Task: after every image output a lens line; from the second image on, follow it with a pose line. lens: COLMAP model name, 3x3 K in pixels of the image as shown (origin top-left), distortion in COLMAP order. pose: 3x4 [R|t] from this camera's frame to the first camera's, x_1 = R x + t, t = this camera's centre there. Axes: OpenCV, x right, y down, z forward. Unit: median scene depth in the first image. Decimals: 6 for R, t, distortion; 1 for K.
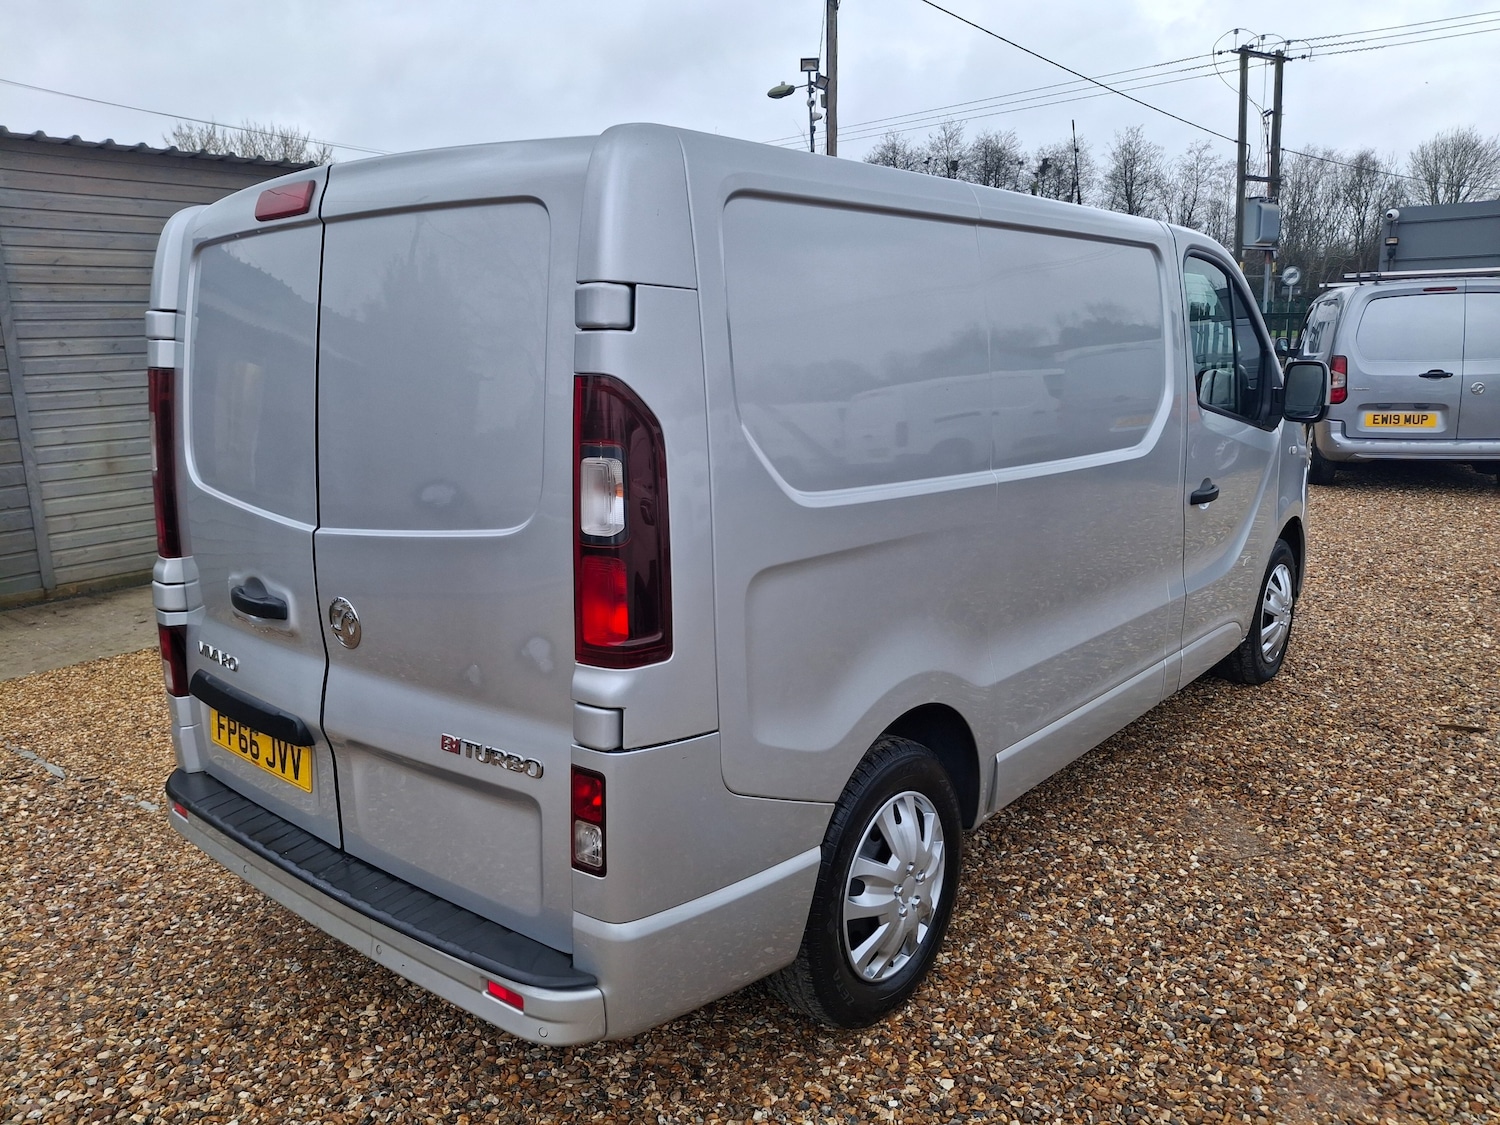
lens RADIAL K [[1122.9, 0, 750.0], [0, 1122.9, 543.8], [0, 0, 1]] dist [-0.018246, -0.004681]
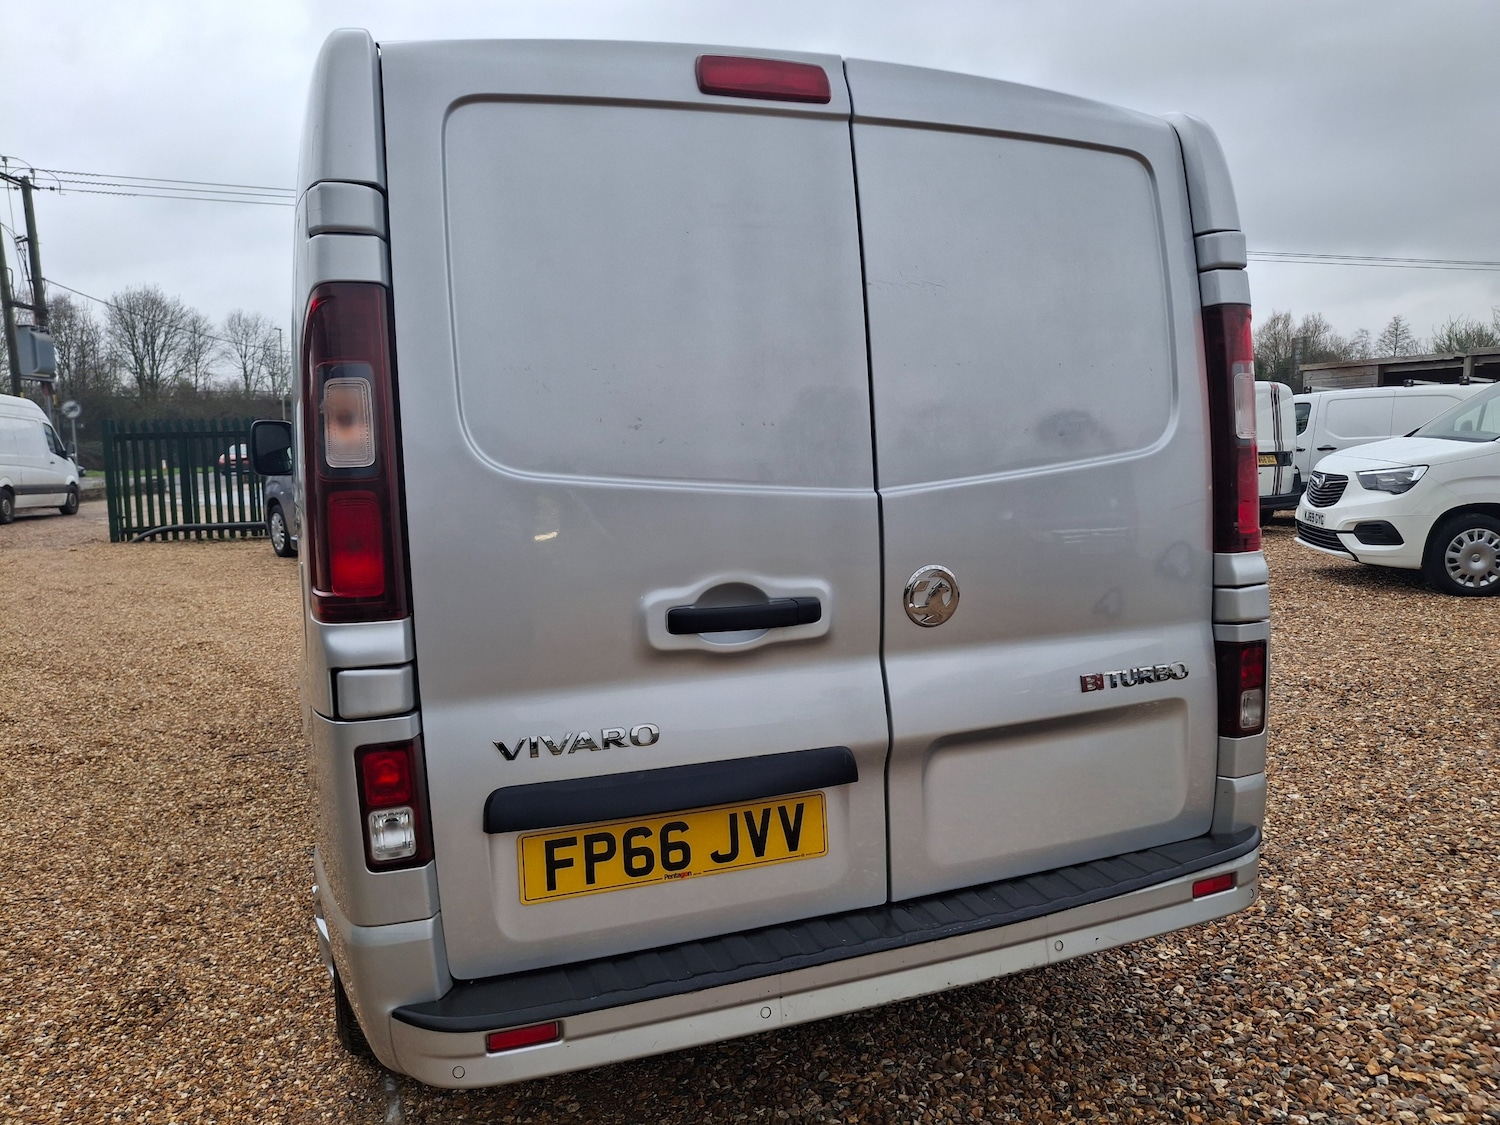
lens RADIAL K [[1105.3, 0, 750.0], [0, 1105.3, 562.5], [0, 0, 1]] dist [0.001785, -0.000363]
pose [[0.490437, -0.085864, 0.867236, -0.607084], [0.180718, 0.983523, -0.004821, 0.013178], [-0.852533, 0.159090, 0.497873, 0.371939]]
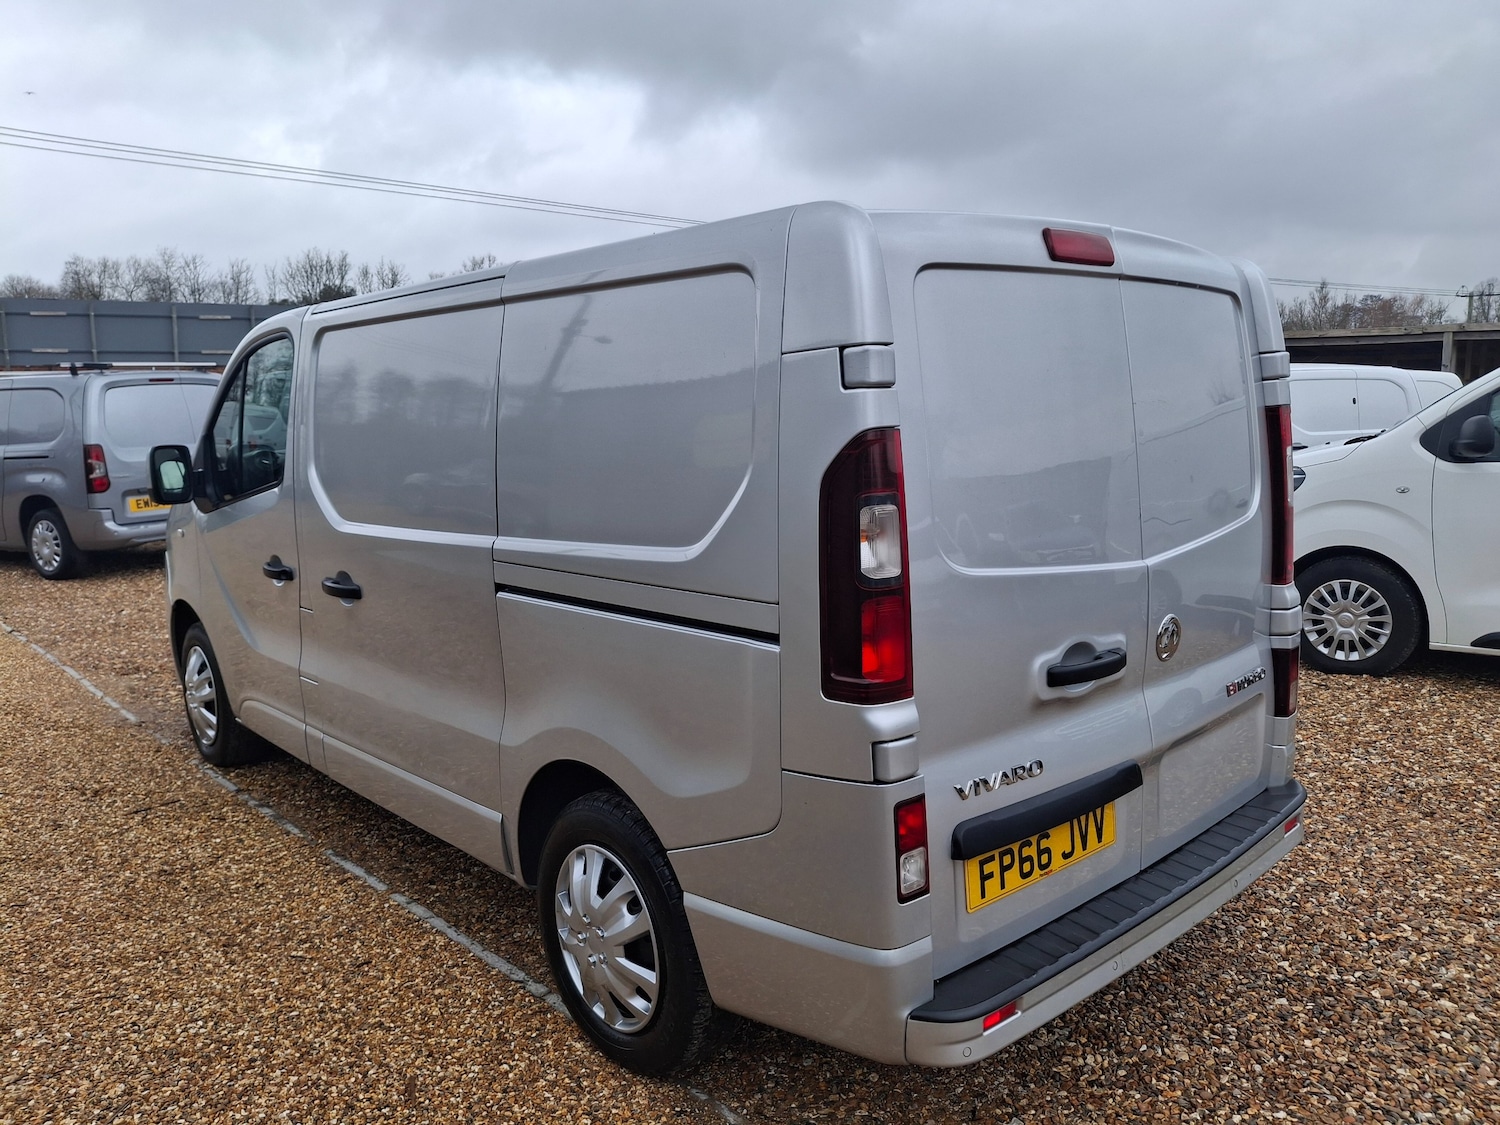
lens RADIAL K [[1131.4, 0, 712.2], [0, 1131.4, 555.7], [0, 0, 1]] dist [0.015433, 0.003280]
pose [[0.161908, -0.122939, 0.979118, -0.809371], [0.203307, 0.975079, 0.088813, -0.106913], [-0.965636, 0.184682, 0.182867, 0.644664]]
